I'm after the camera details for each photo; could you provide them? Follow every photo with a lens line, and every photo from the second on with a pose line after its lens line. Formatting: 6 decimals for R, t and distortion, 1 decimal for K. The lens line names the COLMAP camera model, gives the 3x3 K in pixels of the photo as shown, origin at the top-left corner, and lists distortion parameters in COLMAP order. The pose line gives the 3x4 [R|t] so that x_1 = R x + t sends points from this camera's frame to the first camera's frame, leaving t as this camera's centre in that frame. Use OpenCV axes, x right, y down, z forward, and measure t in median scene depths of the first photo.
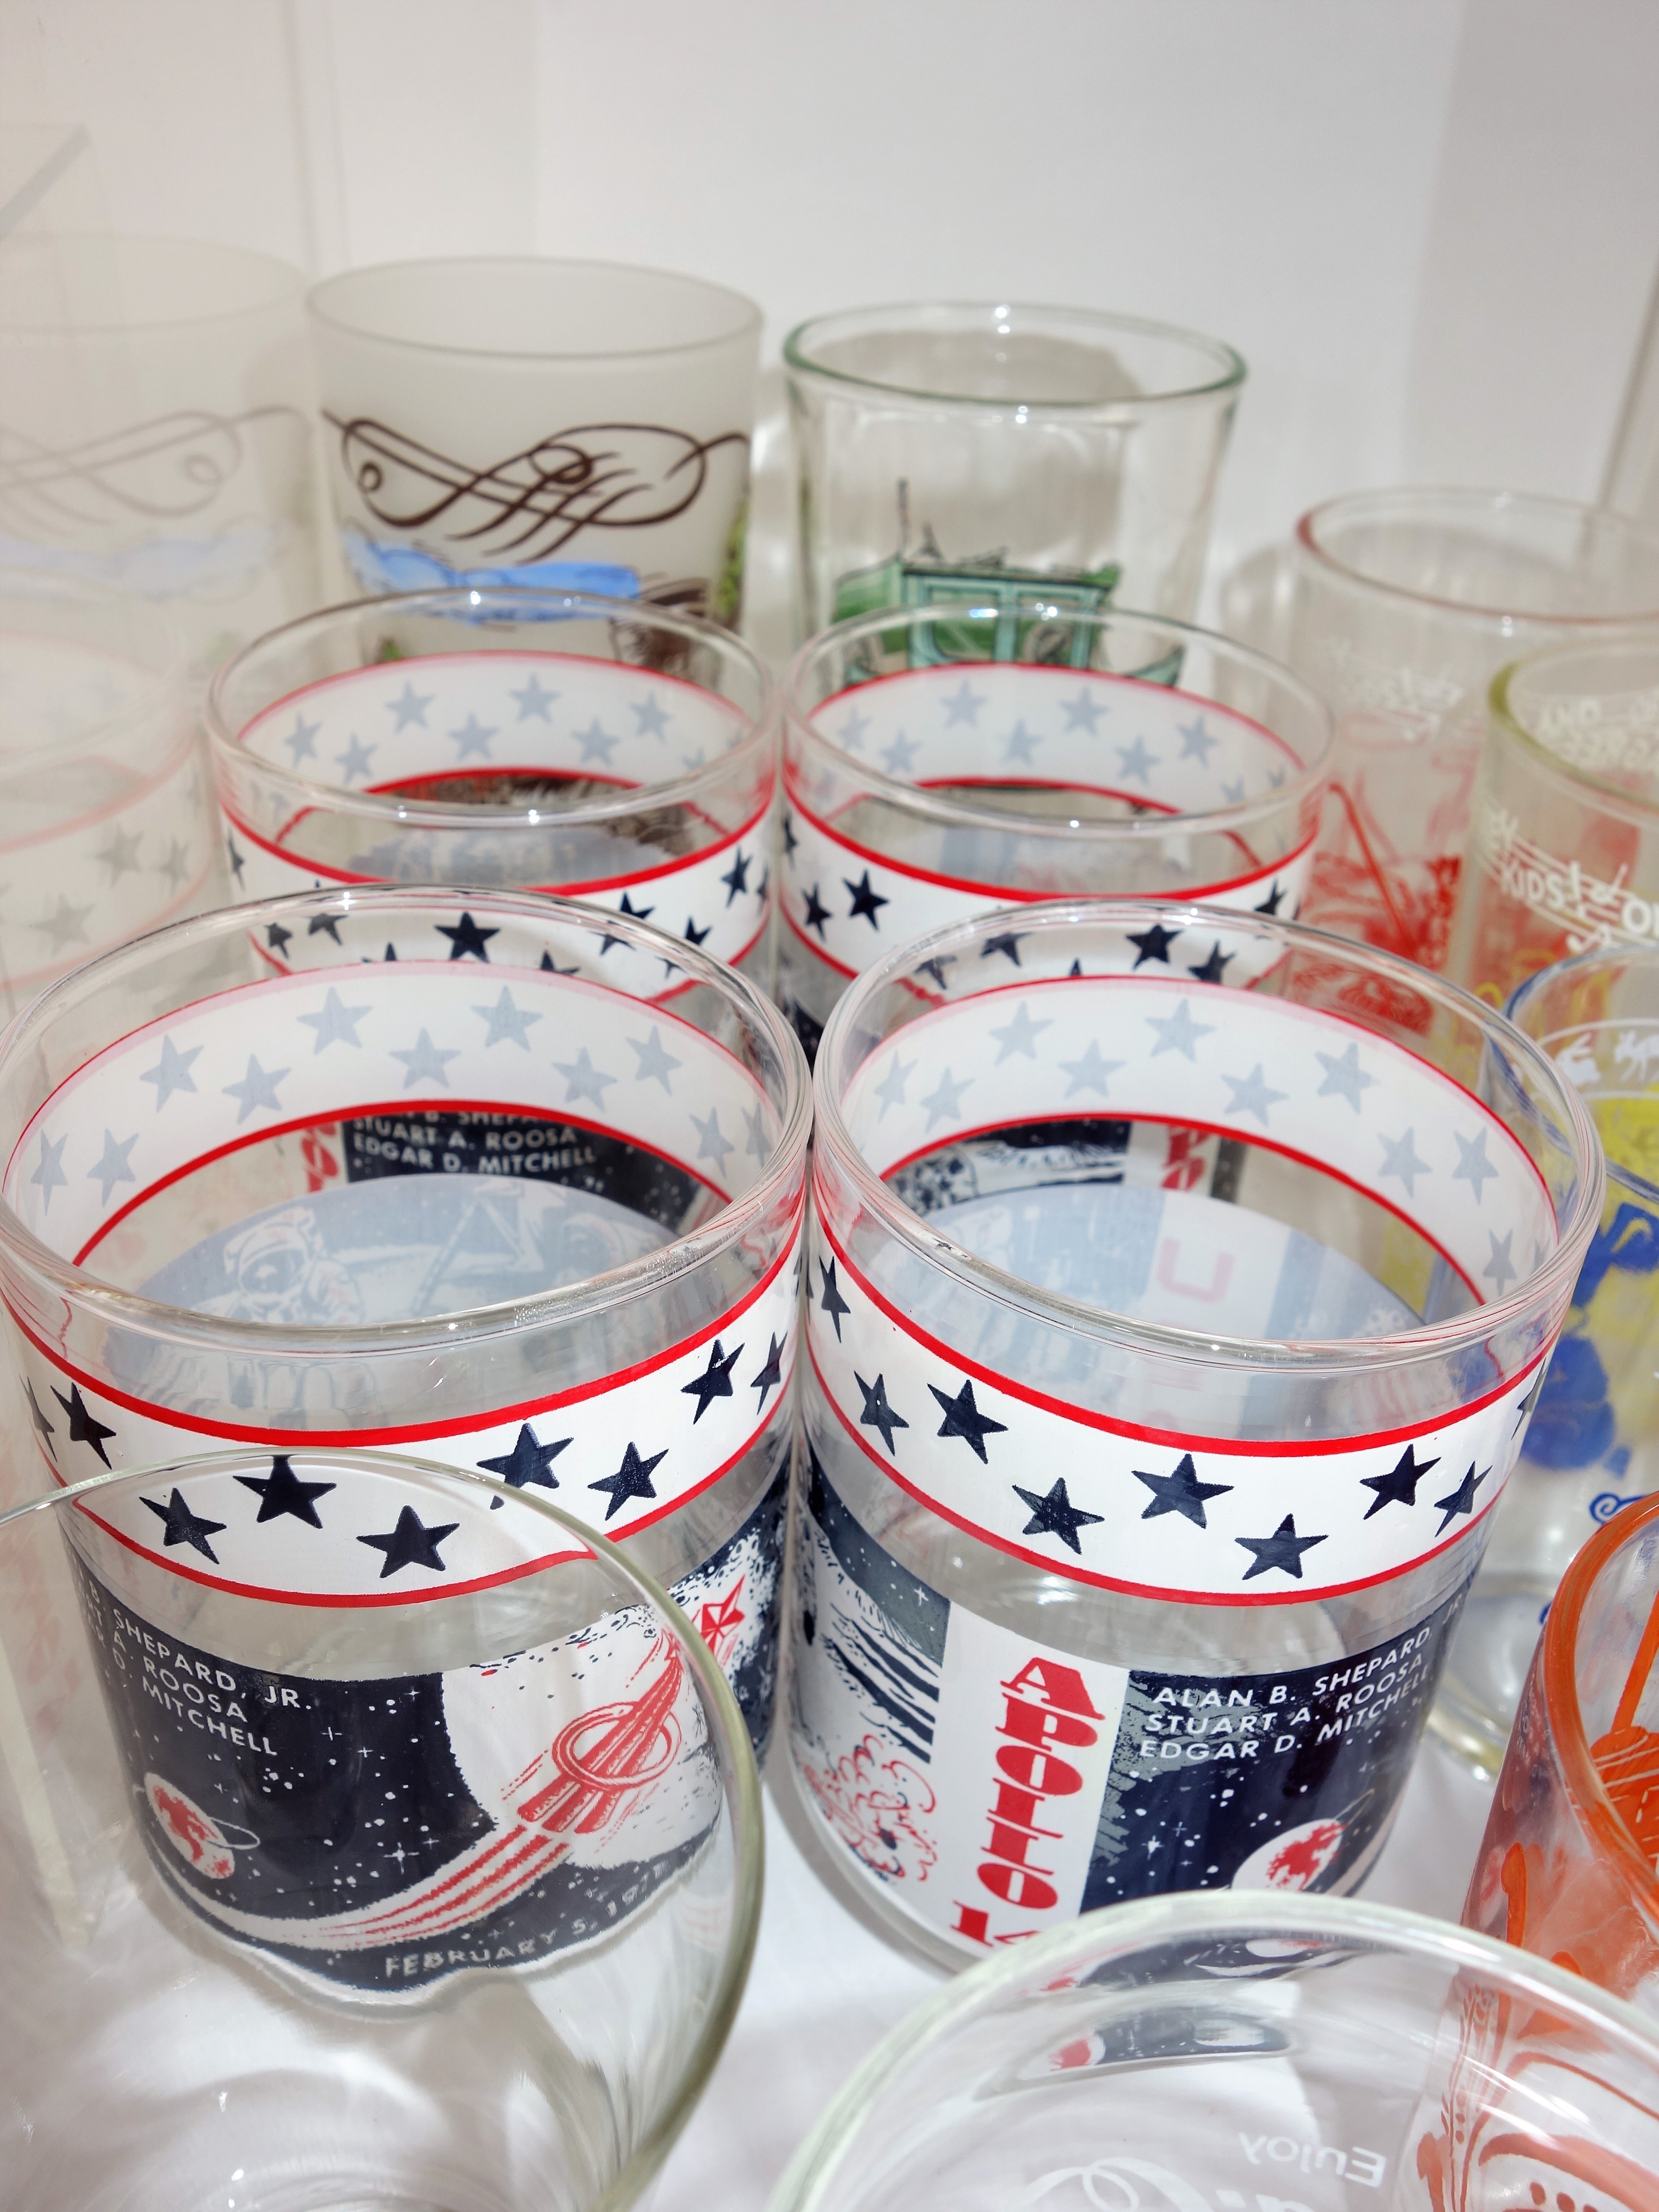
lens RADIAL K [[1928.5, 0, 823.0], [0, 1928.5, 1101.0], [0, 0, 1]] dist [0.012763, -0.006430]
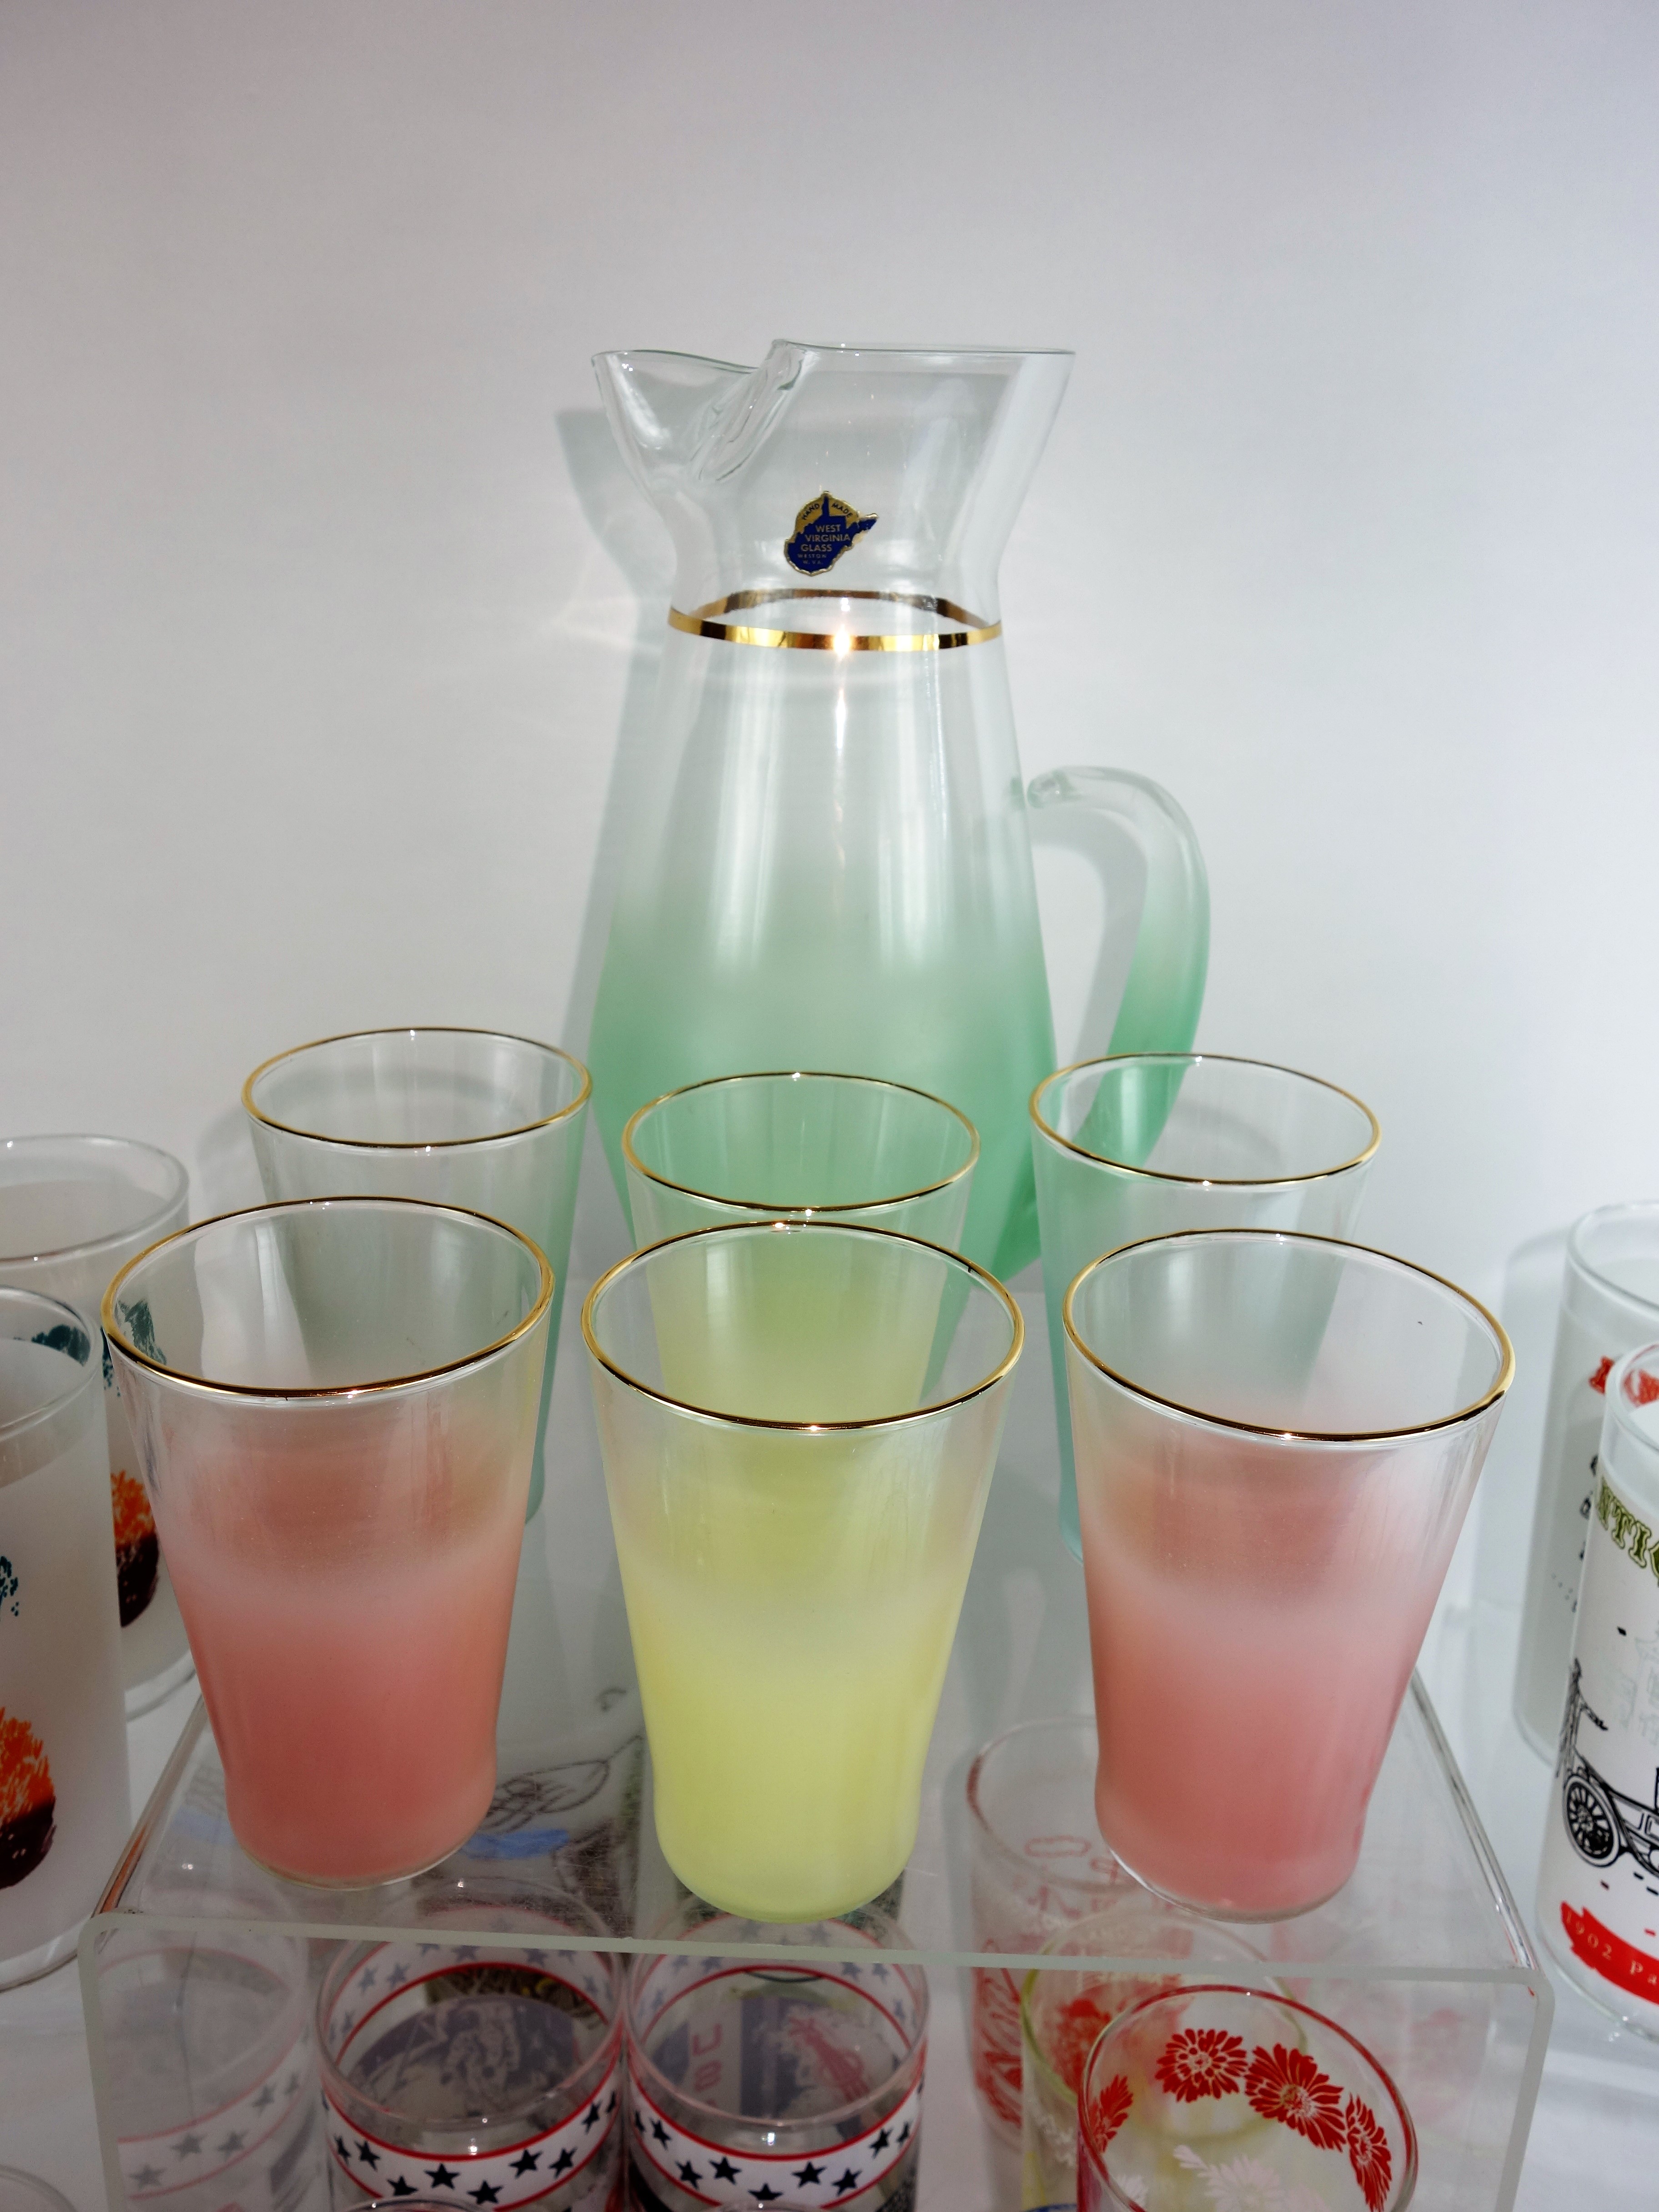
lens RADIAL K [[1955.7, 0, 822.2], [0, 1955.7, 1099.2], [0, 0, 1]] dist [0.007260, 0.002147]
pose [[0.998830, 0.005059, -0.048100, 0.294049], [-0.015272, 0.976620, -0.214428, -0.753827], [0.045890, 0.214912, 0.975555, -1.158647]]
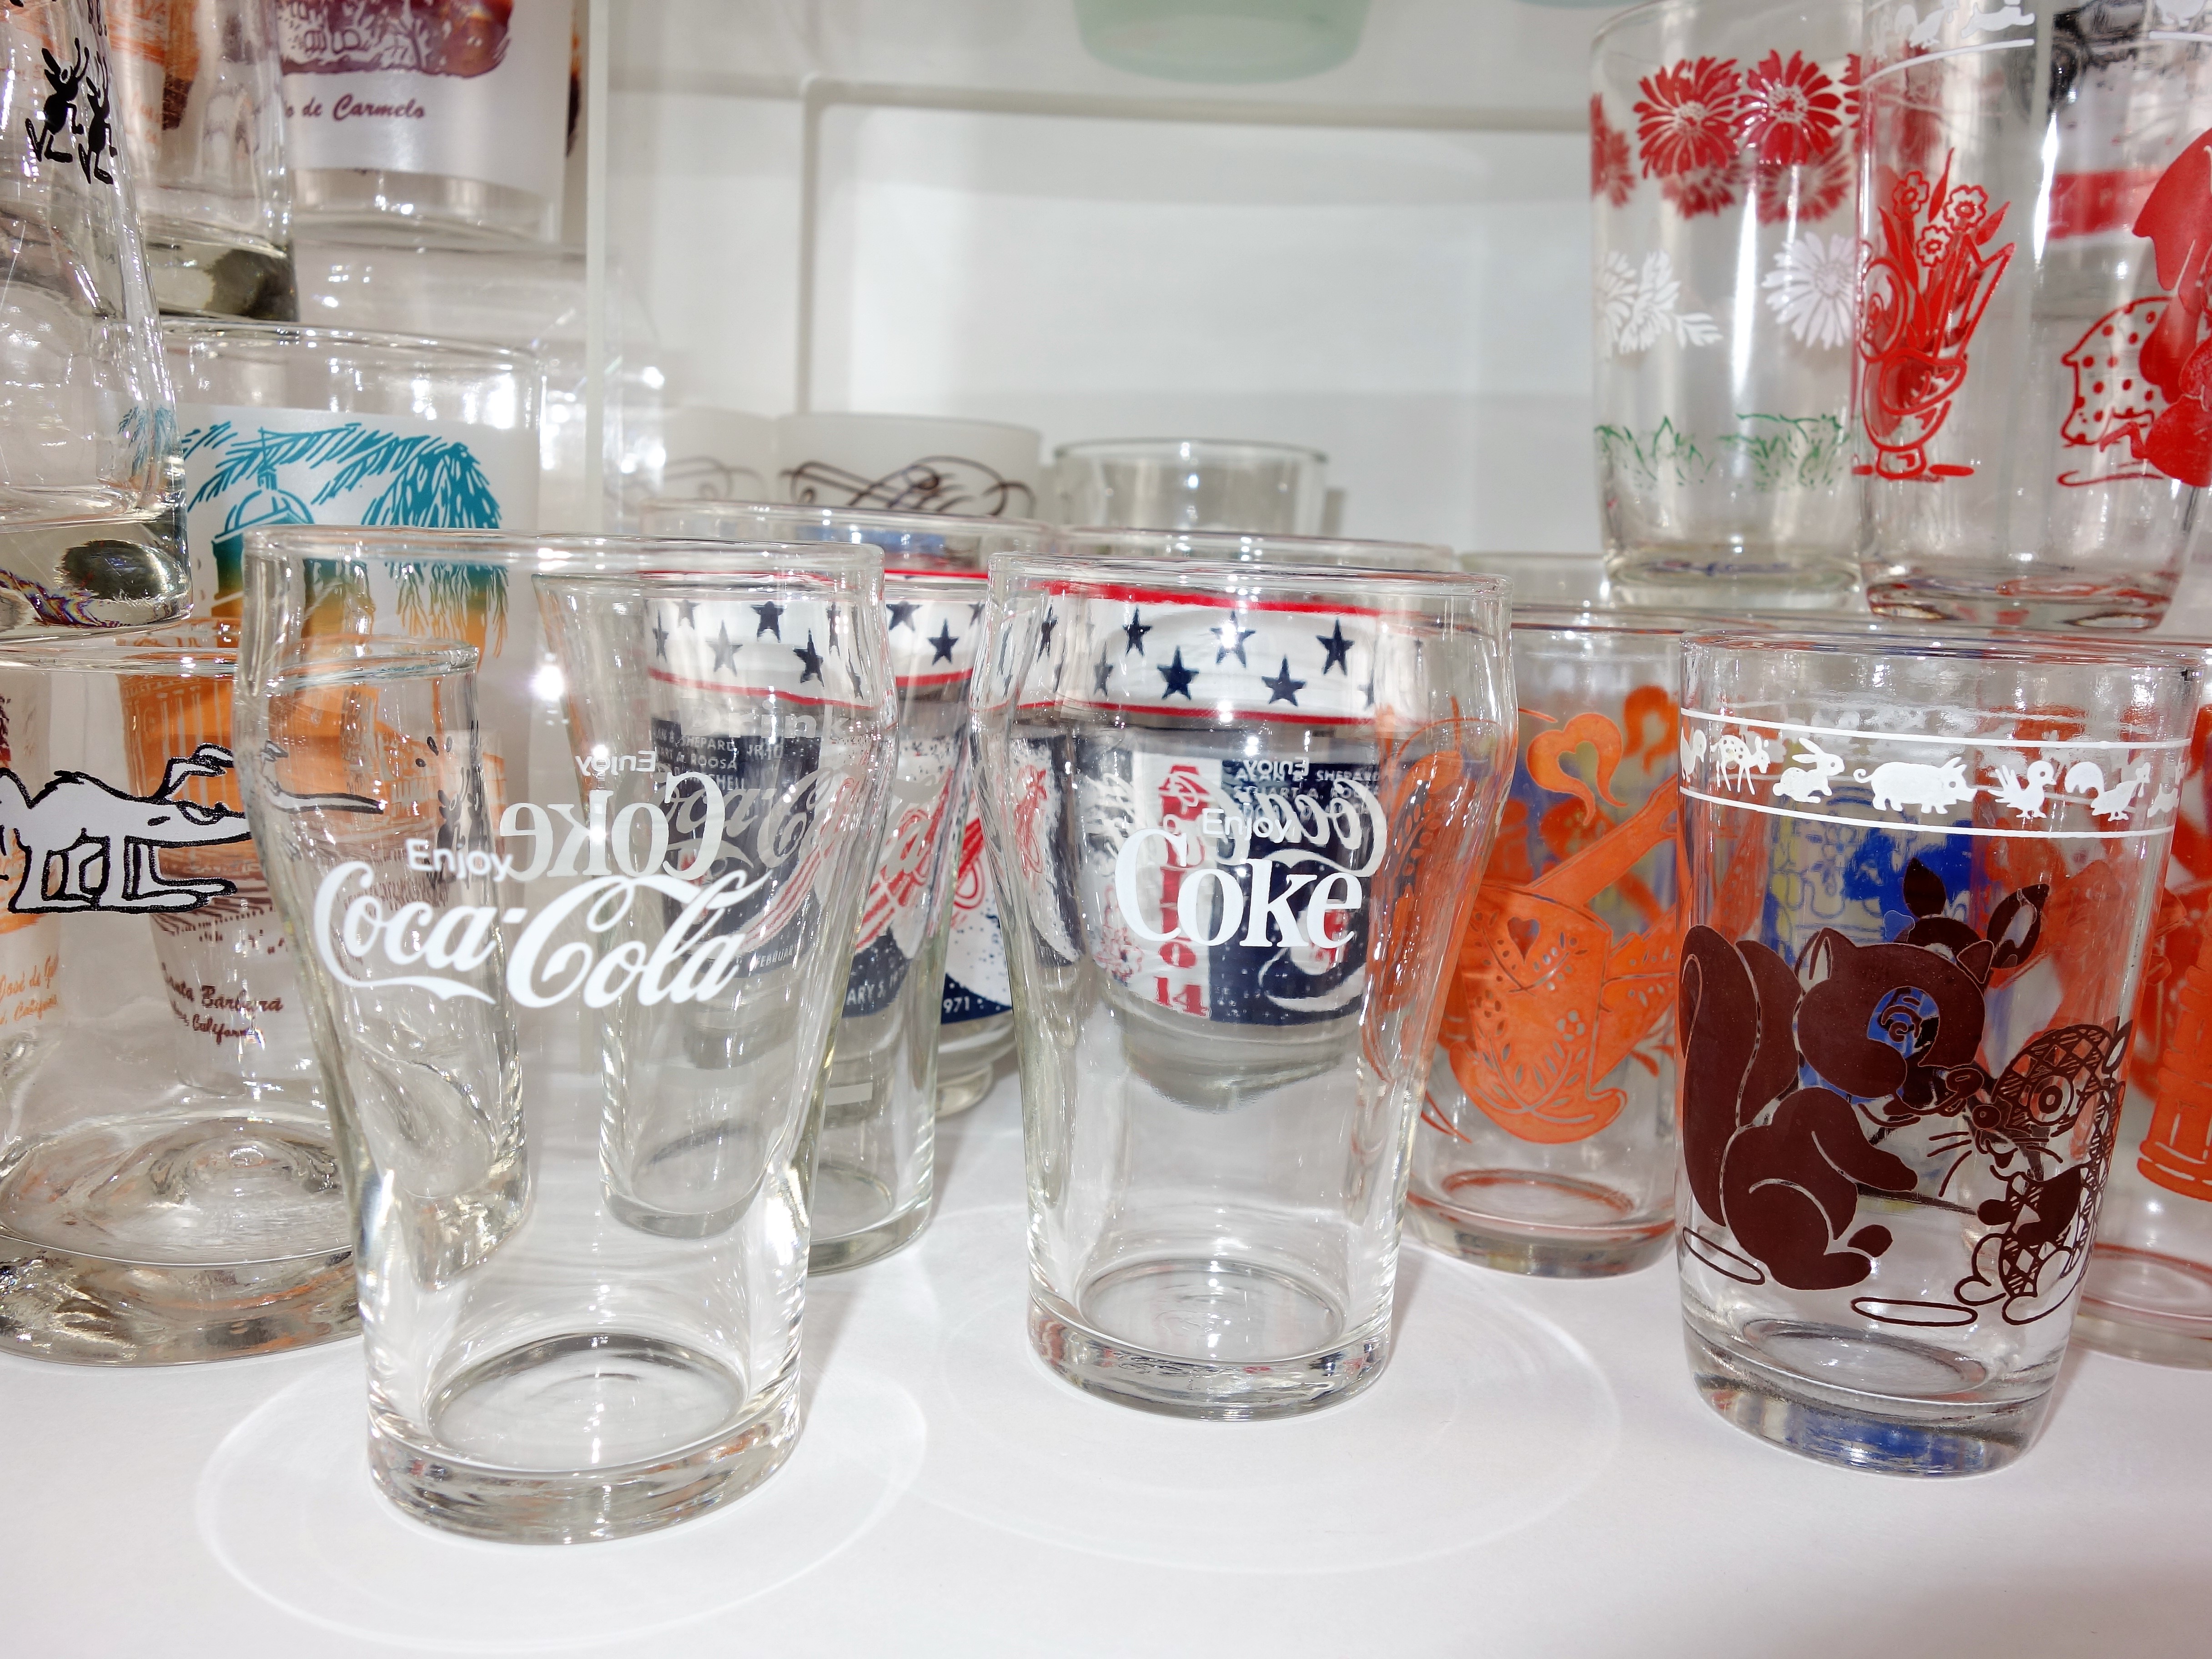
lens RADIAL K [[1928.5, 0, 1106.0], [0, 1928.5, 829.5], [0, 0, 1]] dist [0.012763, -0.006430]
pose [[0.999978, -0.003747, -0.005395, 0.047499], [0.000943, 0.894688, -0.446691, 0.944048], [0.006500, 0.446676, 0.894672, -0.519604]]
